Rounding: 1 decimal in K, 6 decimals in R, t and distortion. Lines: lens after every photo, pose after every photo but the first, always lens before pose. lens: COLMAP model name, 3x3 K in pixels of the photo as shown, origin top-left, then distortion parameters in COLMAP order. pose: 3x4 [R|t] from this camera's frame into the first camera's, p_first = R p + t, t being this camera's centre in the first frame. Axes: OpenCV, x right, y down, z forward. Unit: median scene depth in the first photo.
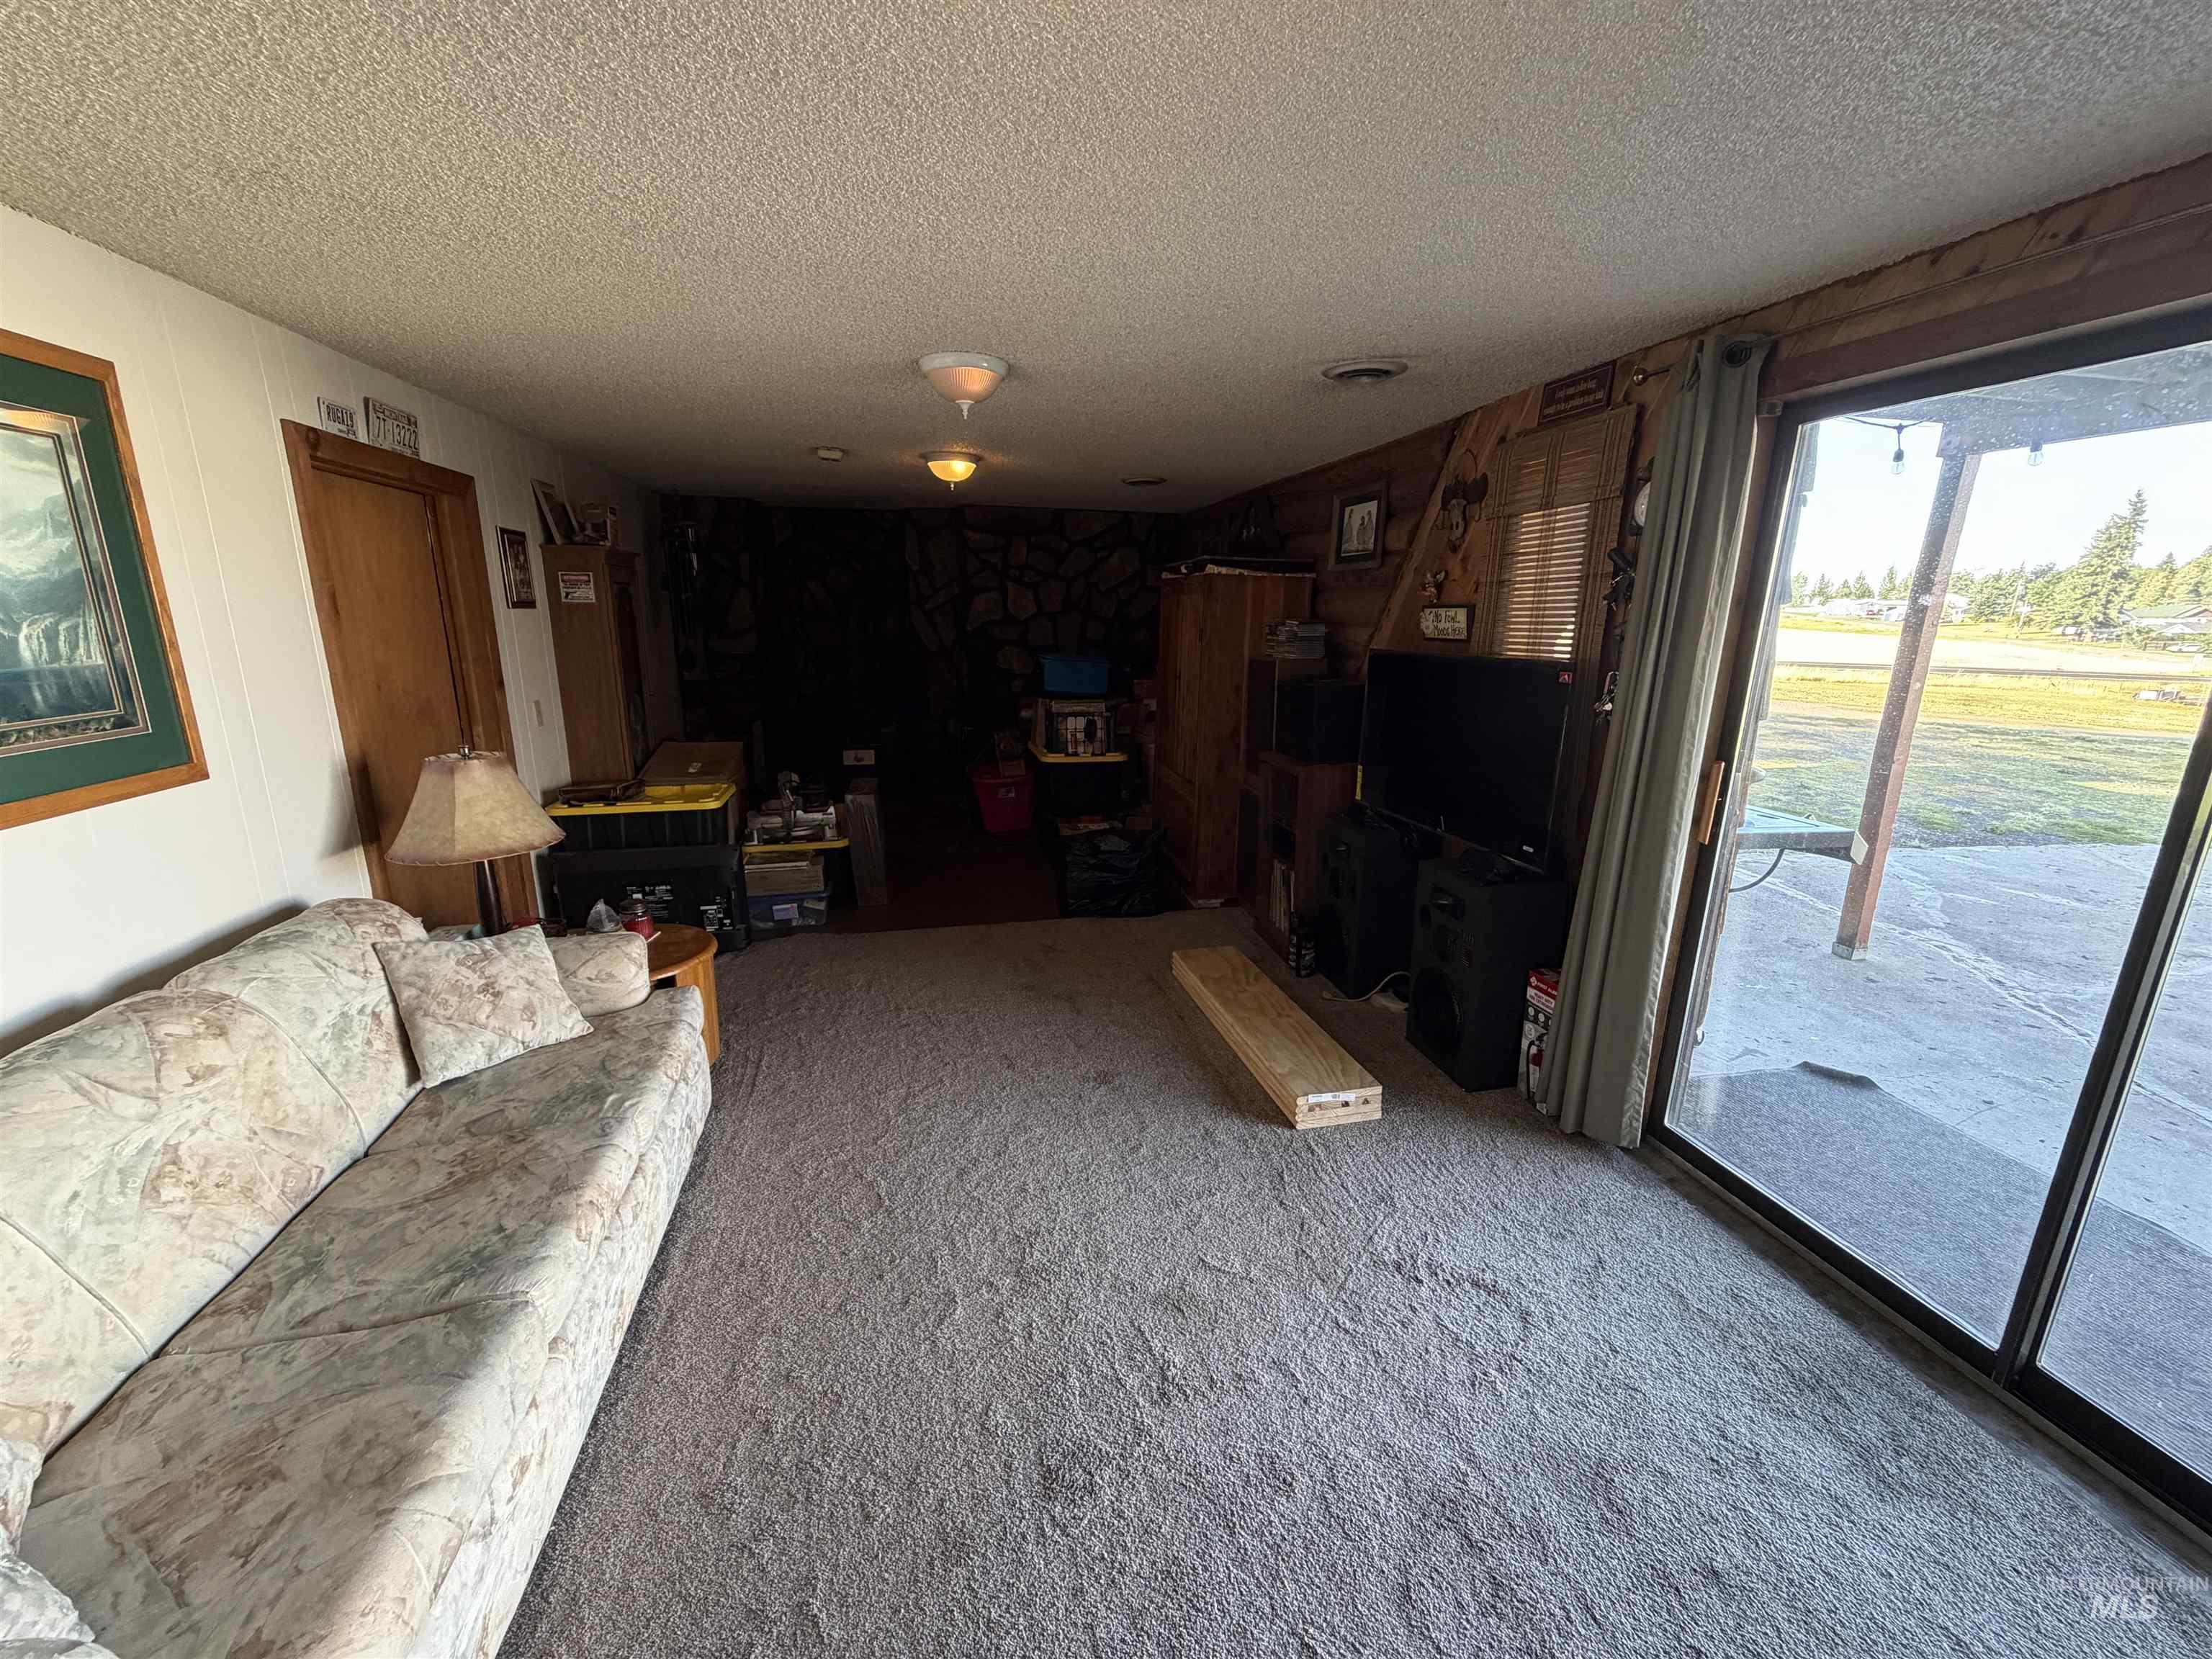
lens RADIAL K [[879.5, 0, 1101.3], [0, 879.5, 830.7], [0, 0, 1]] dist [0.000301, -0.000165]
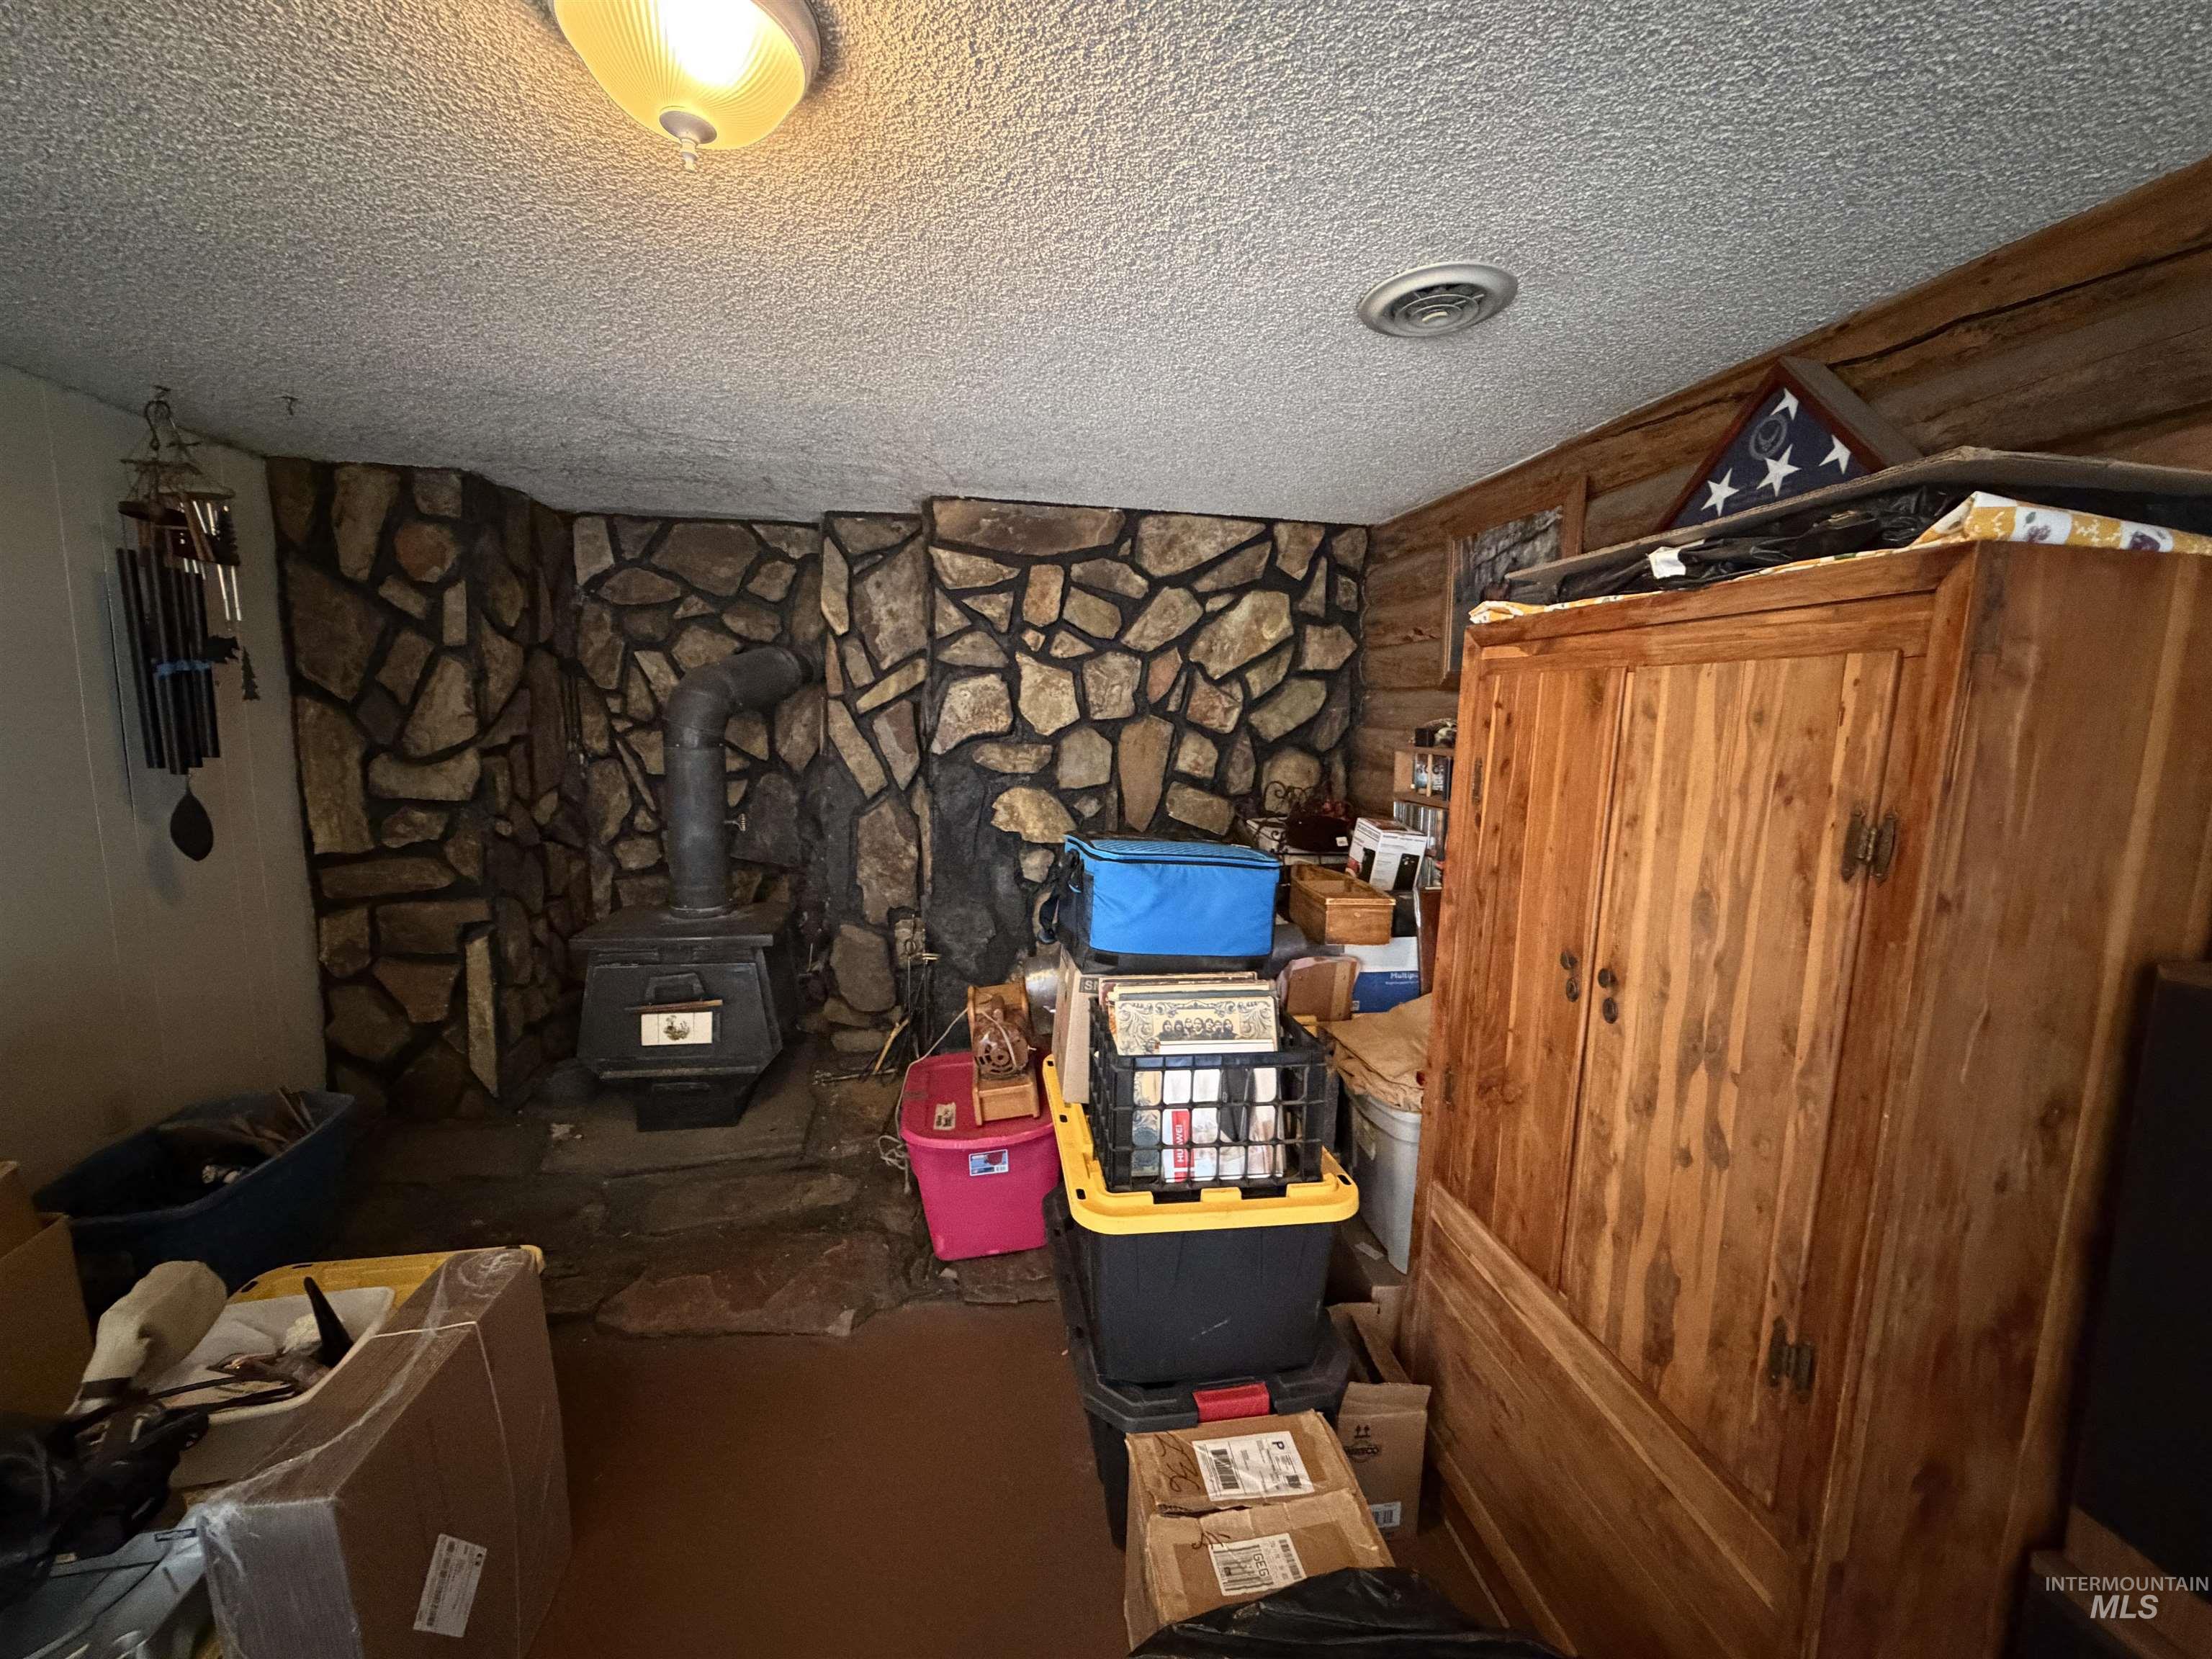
lens RADIAL K [[879.5, 0, 1101.3], [0, 879.5, 830.7], [0, 0, 1]] dist [0.000301, -0.000165]
pose [[0.998552, 0.020018, -0.049935, -0.036052], [-0.025515, 0.993381, -0.111997, -0.135186], [0.047363, 0.113108, 0.992453, 0.535209]]
